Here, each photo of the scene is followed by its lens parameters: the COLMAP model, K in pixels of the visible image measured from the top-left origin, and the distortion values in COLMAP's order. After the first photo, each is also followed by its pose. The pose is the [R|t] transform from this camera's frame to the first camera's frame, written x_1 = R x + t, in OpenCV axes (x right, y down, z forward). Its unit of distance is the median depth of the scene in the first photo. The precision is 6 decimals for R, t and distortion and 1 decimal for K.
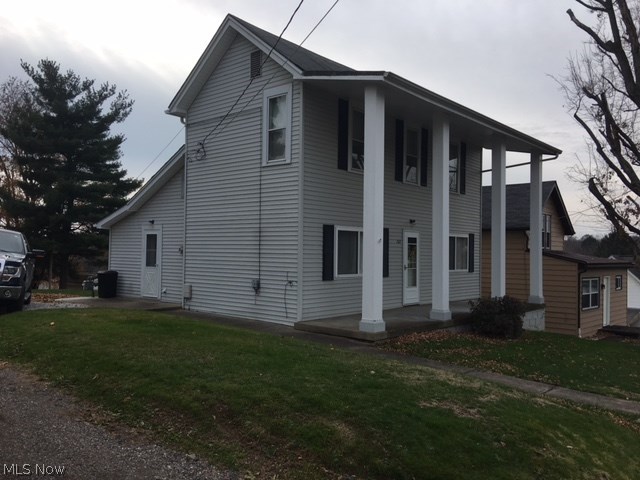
lens RADIAL K [[547.6, 0, 317.7], [0, 547.6, 239.0], [0, 0, 1]] dist [0.012843, -0.002033]
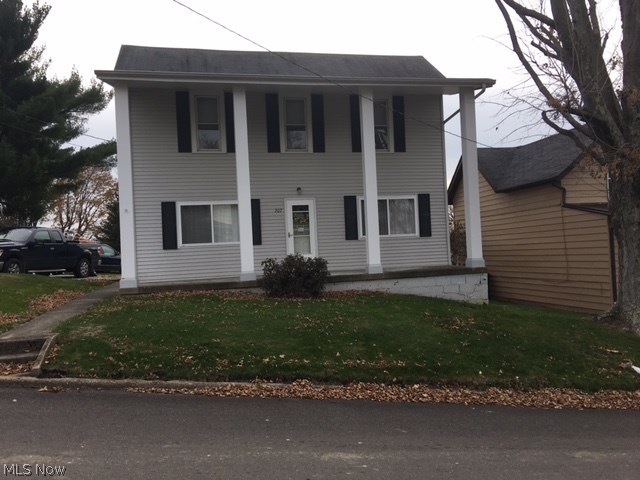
lens RADIAL K [[547.6, 0, 319.1], [0, 547.6, 243.6], [0, 0, 1]] dist [0.012843, -0.002033]
pose [[0.802869, -0.057667, -0.593360, 0.819494], [0.070640, 0.997501, -0.001363, 0.074141], [0.591956, -0.040820, 0.804936, 0.207277]]
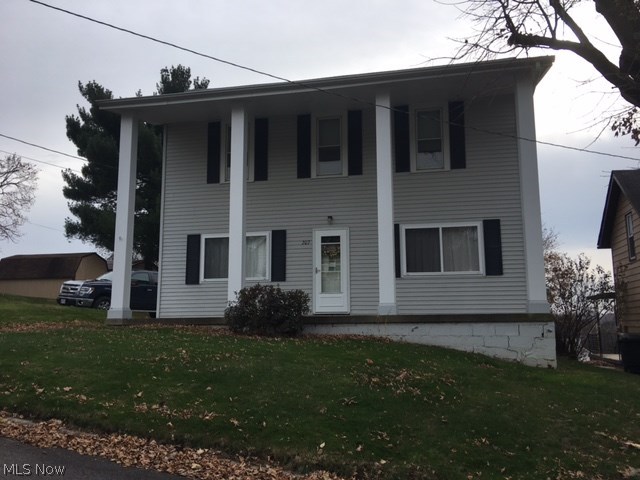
lens RADIAL K [[547.6, 0, 321.4], [0, 547.6, 237.6], [0, 0, 1]] dist [0.012843, -0.002033]
pose [[0.482506, -0.155281, -0.862018, 0.940969], [0.033257, 0.986698, -0.159125, 0.141572], [0.875261, 0.048111, 0.481252, 0.583307]]
